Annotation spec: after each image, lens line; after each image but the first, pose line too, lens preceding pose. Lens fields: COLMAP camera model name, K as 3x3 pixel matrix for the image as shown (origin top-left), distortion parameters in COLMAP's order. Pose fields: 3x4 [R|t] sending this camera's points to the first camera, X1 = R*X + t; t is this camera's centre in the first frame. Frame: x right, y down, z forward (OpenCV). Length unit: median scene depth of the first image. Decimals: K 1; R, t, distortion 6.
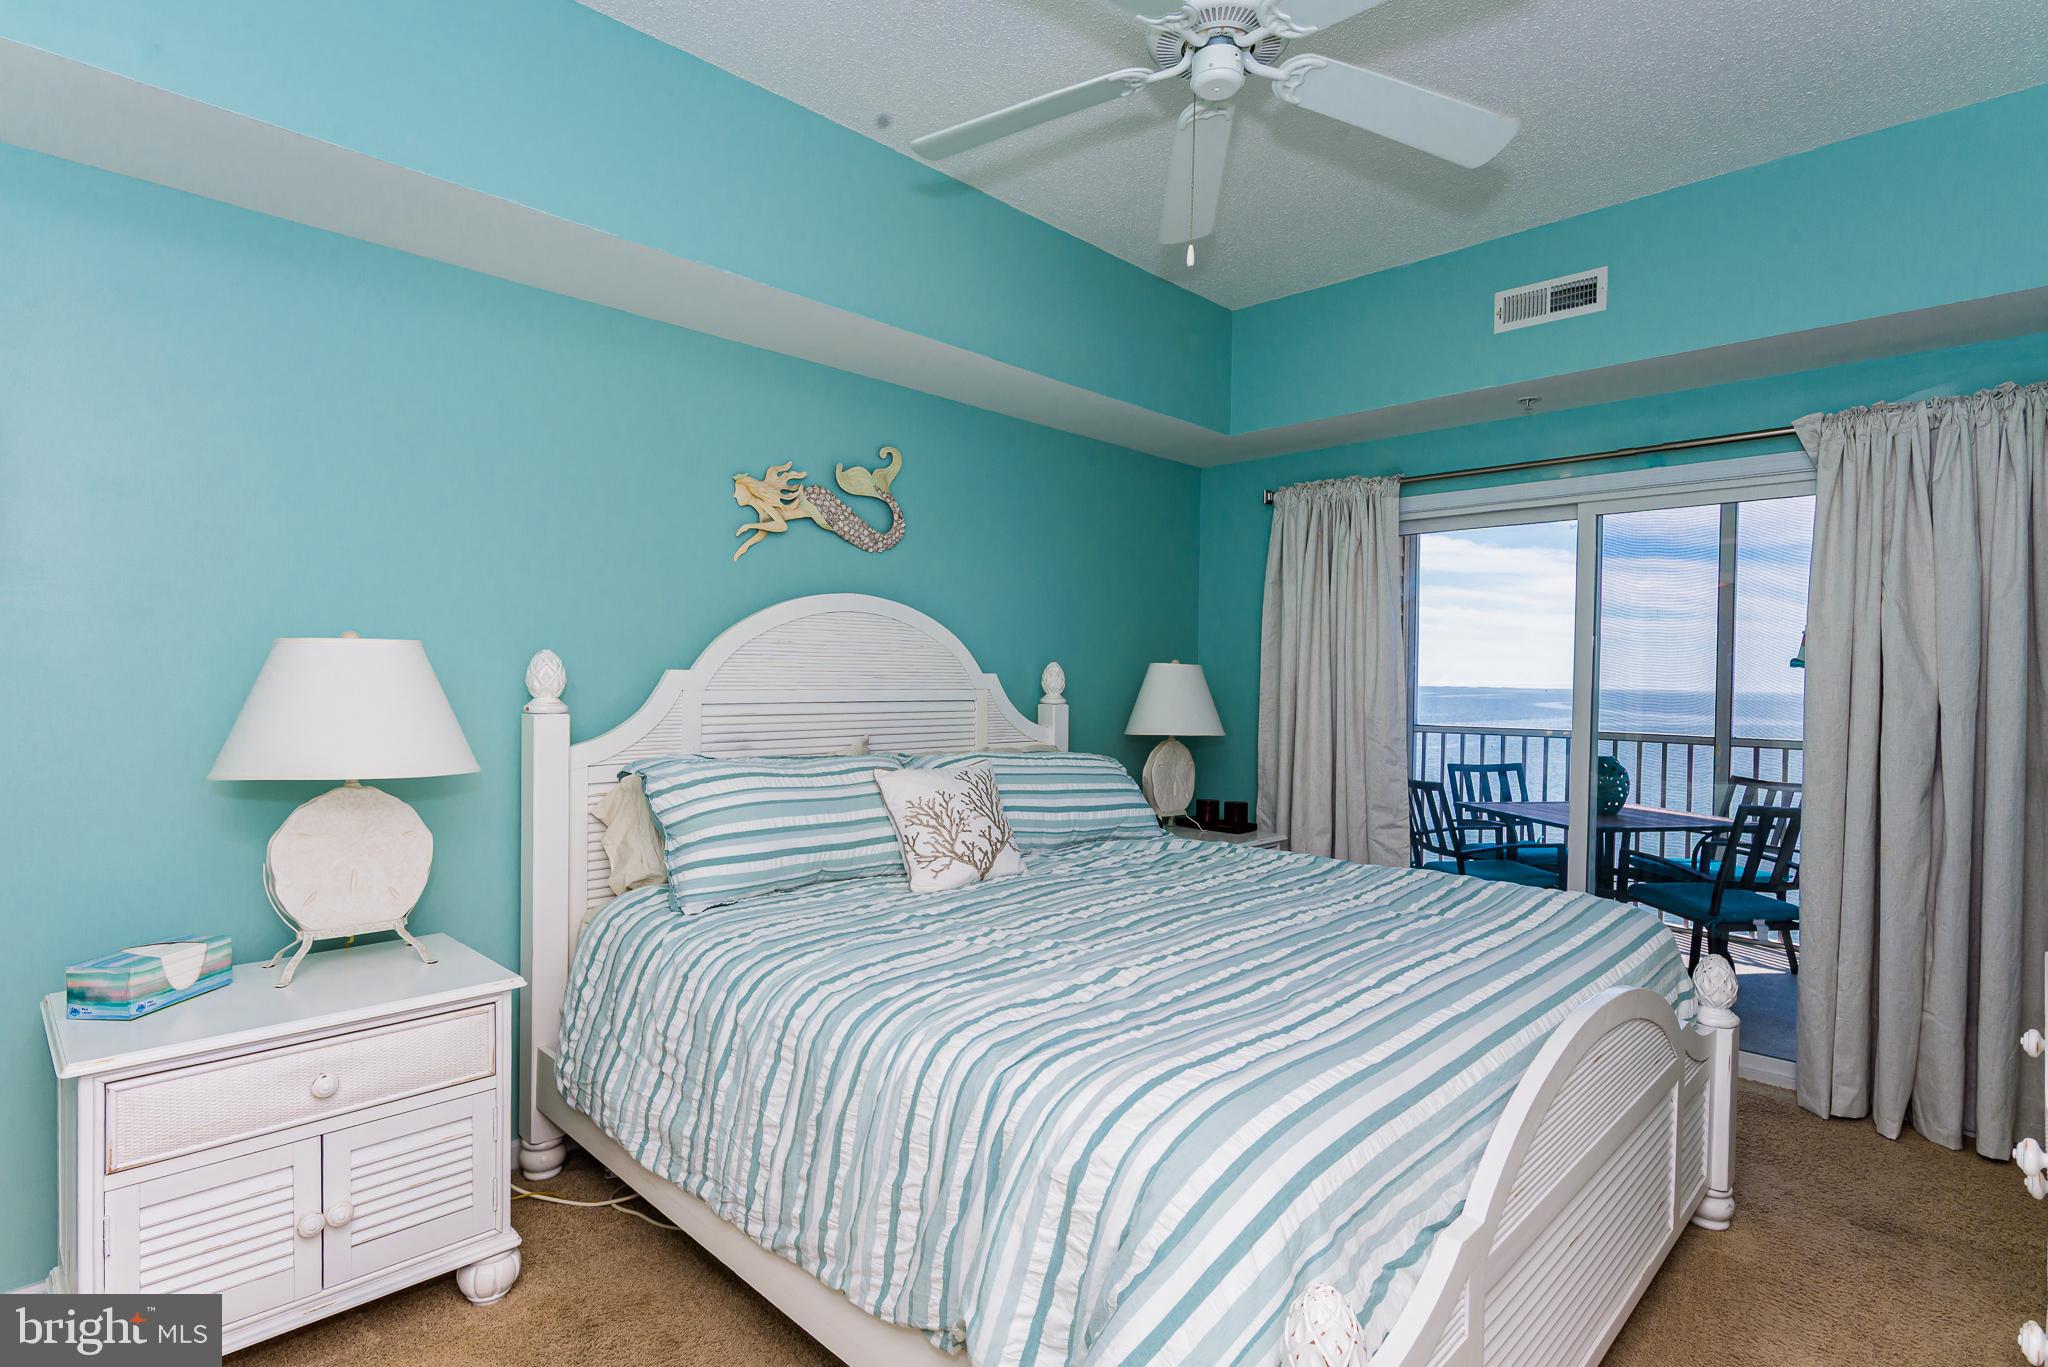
lens RADIAL K [[1028.4, 0, 1033.6], [0, 1028.4, 700.7], [0, 0, 1]] dist [0.000950, -0.000007]
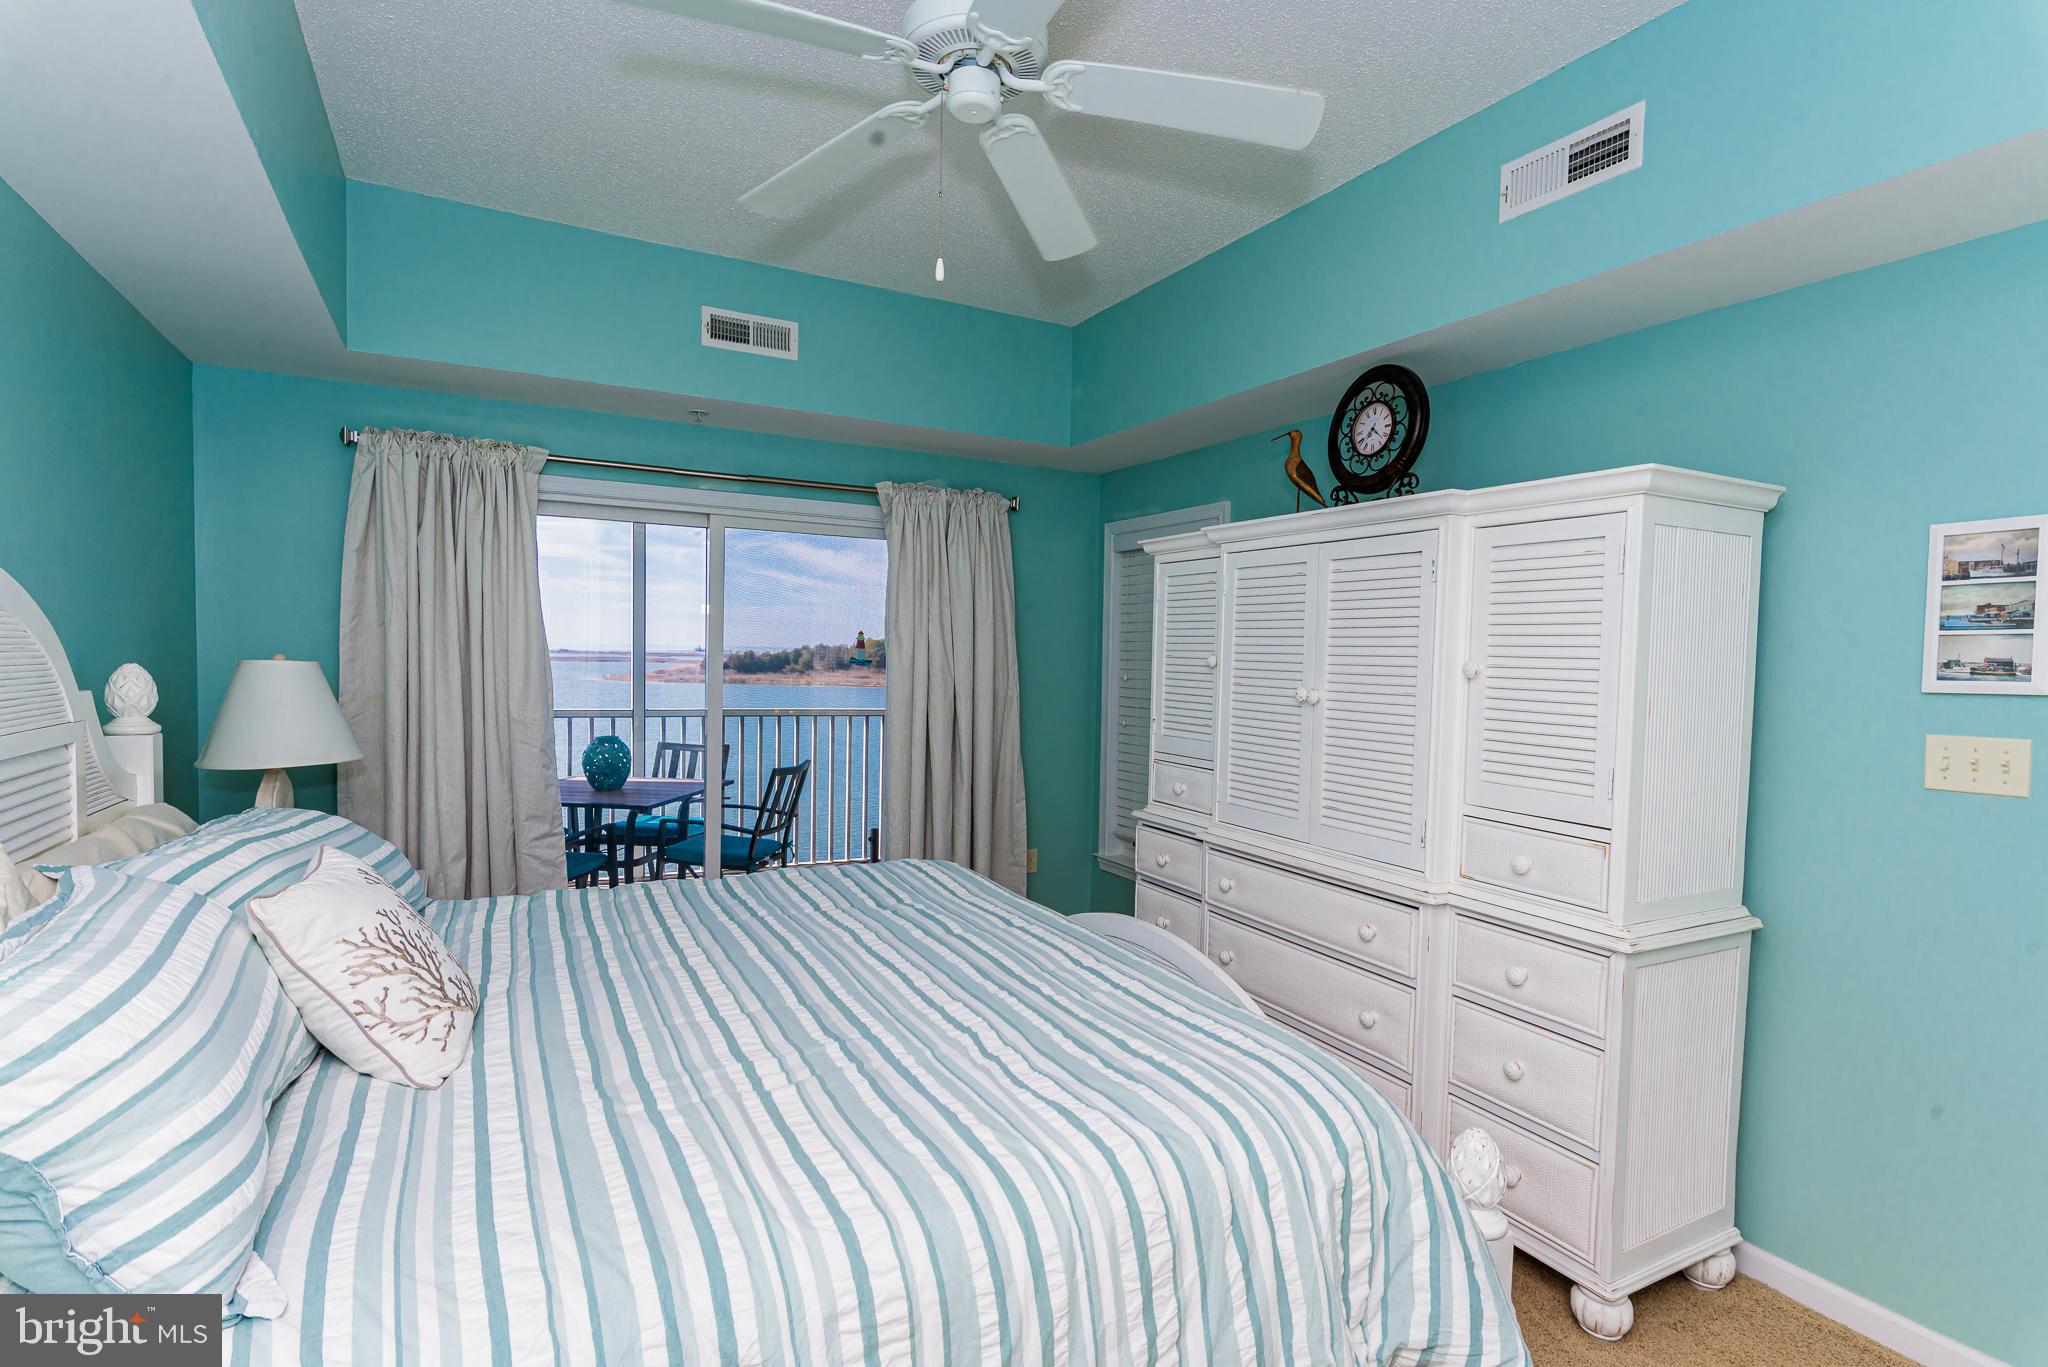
lens RADIAL K [[996.9, 0, 1023.4], [0, 996.9, 695.1], [0, 0, 1]] dist [0.001755, 0.000748]
pose [[0.300055, -0.046571, 0.952784, -0.334964], [0.005401, 0.998874, 0.047123, -0.039221], [-0.953907, -0.008993, 0.299969, 0.302462]]
